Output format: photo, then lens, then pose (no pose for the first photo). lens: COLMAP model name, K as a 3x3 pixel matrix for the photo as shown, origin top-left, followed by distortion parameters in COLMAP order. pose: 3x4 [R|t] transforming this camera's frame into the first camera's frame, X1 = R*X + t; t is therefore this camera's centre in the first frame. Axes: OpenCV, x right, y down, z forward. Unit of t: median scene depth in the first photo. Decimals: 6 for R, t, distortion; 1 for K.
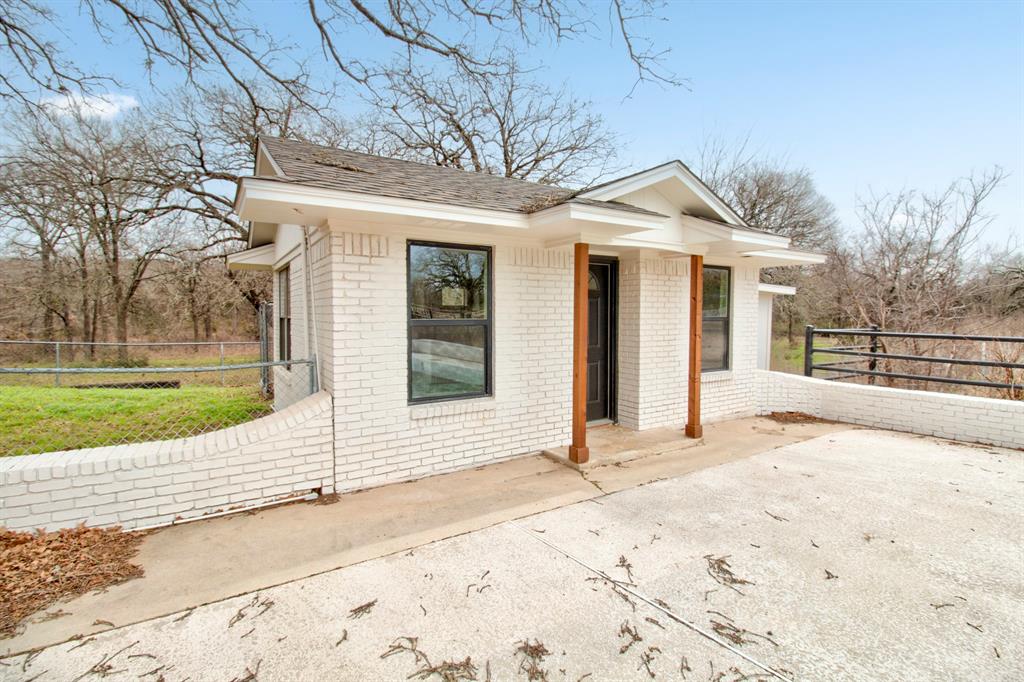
lens RADIAL K [[484.2, 0, 506.1], [0, 484.2, 324.1], [0, 0, 1]] dist [-0.017838, -0.000532]
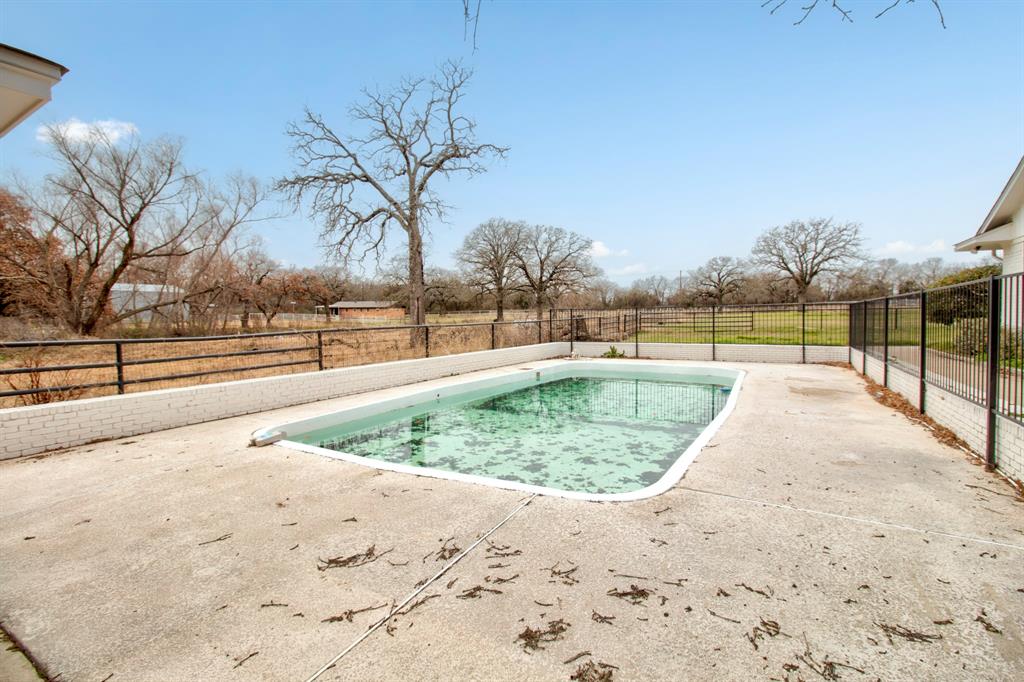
lens RADIAL K [[484.2, 0, 506.1], [0, 484.2, 324.1], [0, 0, 1]] dist [-0.017838, -0.000532]
pose [[-0.469791, -0.007858, 0.882743, -0.637592], [0.024097, 0.999474, 0.021722, -0.027006], [-0.882449, 0.031476, -0.469355, 1.148485]]
